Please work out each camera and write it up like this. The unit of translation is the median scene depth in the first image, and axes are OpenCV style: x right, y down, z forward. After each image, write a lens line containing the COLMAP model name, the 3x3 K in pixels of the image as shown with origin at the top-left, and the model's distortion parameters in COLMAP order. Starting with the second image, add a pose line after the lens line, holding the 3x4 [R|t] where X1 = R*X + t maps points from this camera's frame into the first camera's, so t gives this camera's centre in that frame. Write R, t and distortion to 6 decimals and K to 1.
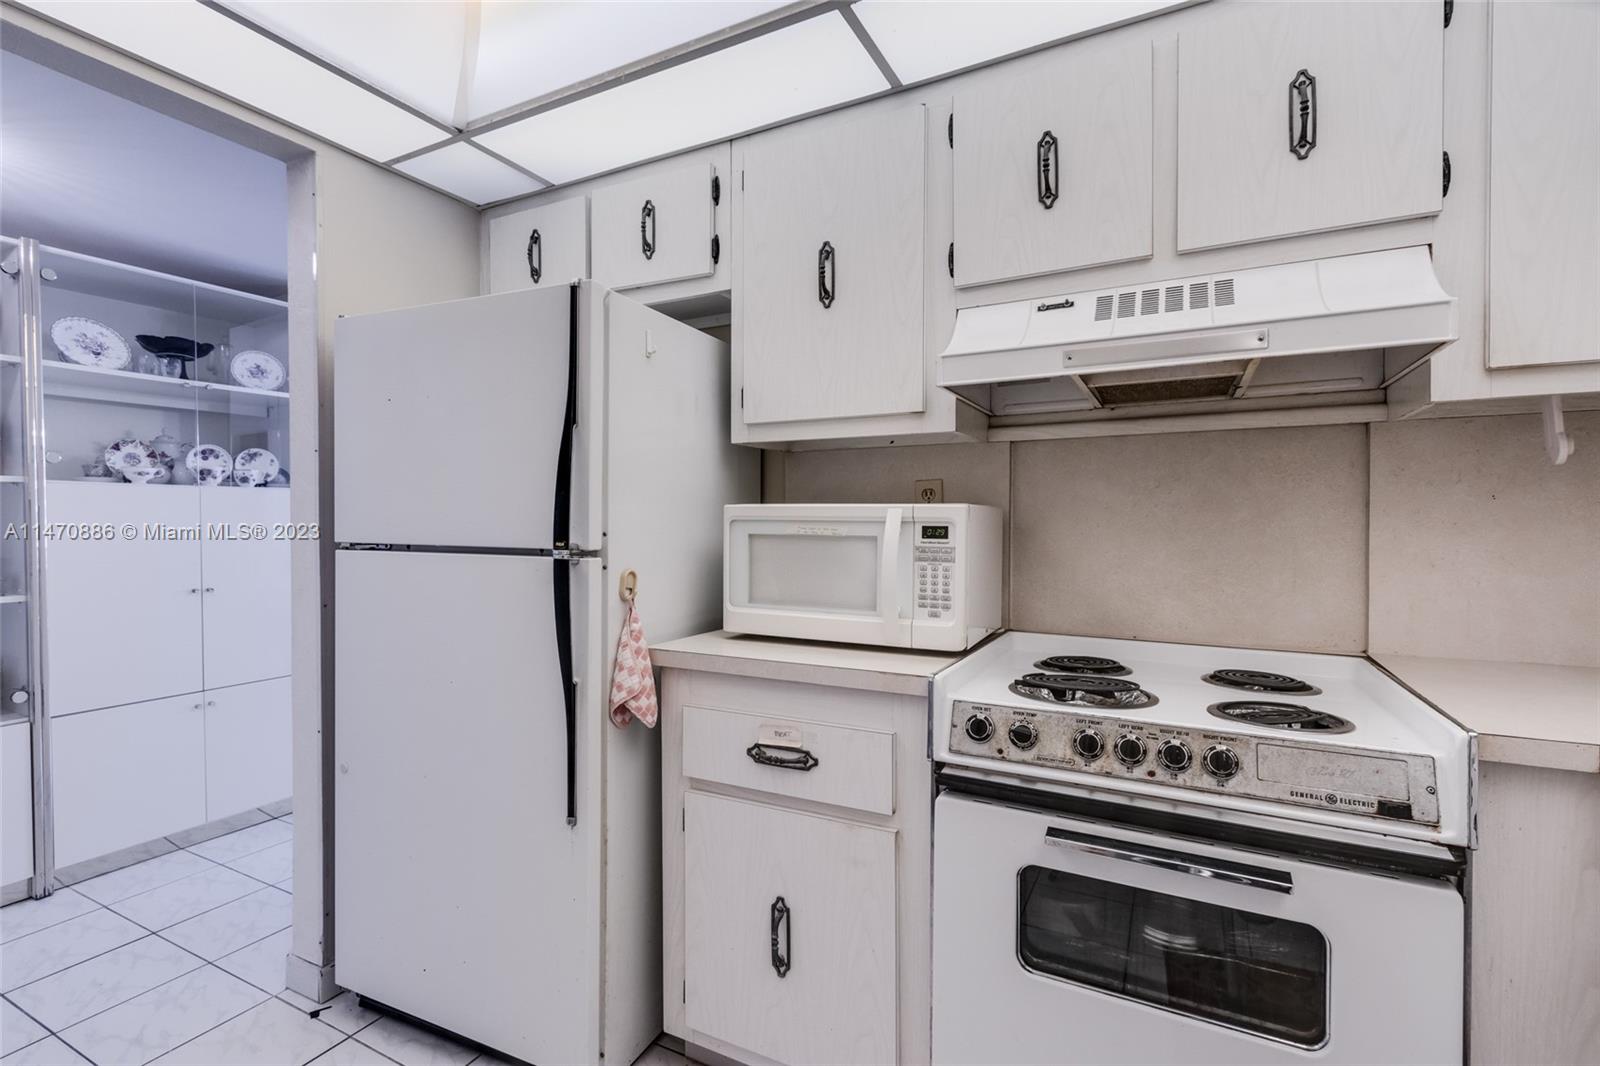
lens RADIAL K [[744.4, 0, 796.4], [0, 744.4, 527.4], [0, 0, 1]] dist [-0.001051, -0.000137]
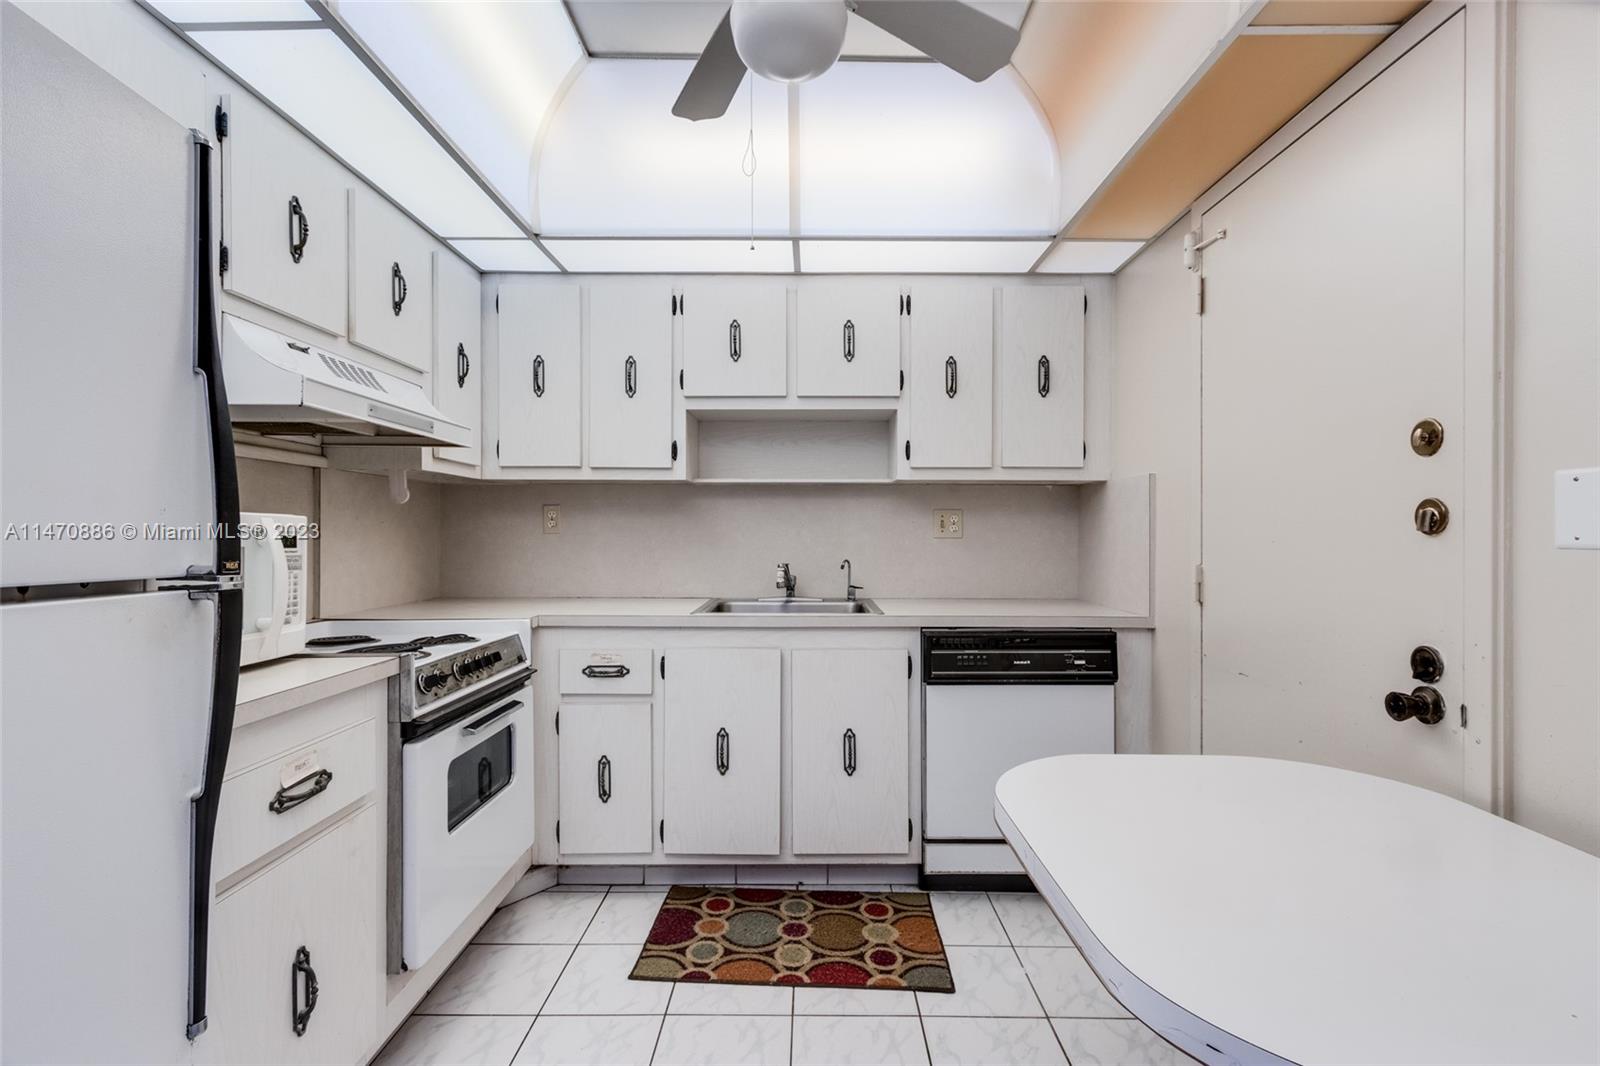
lens RADIAL K [[744.4, 0, 800.4], [0, 744.4, 534.4], [0, 0, 1]] dist [-0.001051, -0.000137]
pose [[-0.455556, 0.000503, 0.890207, -1.085518], [0.014095, 0.999879, 0.006648, -0.000423], [-0.890096, 0.015576, -0.455508, 0.856905]]
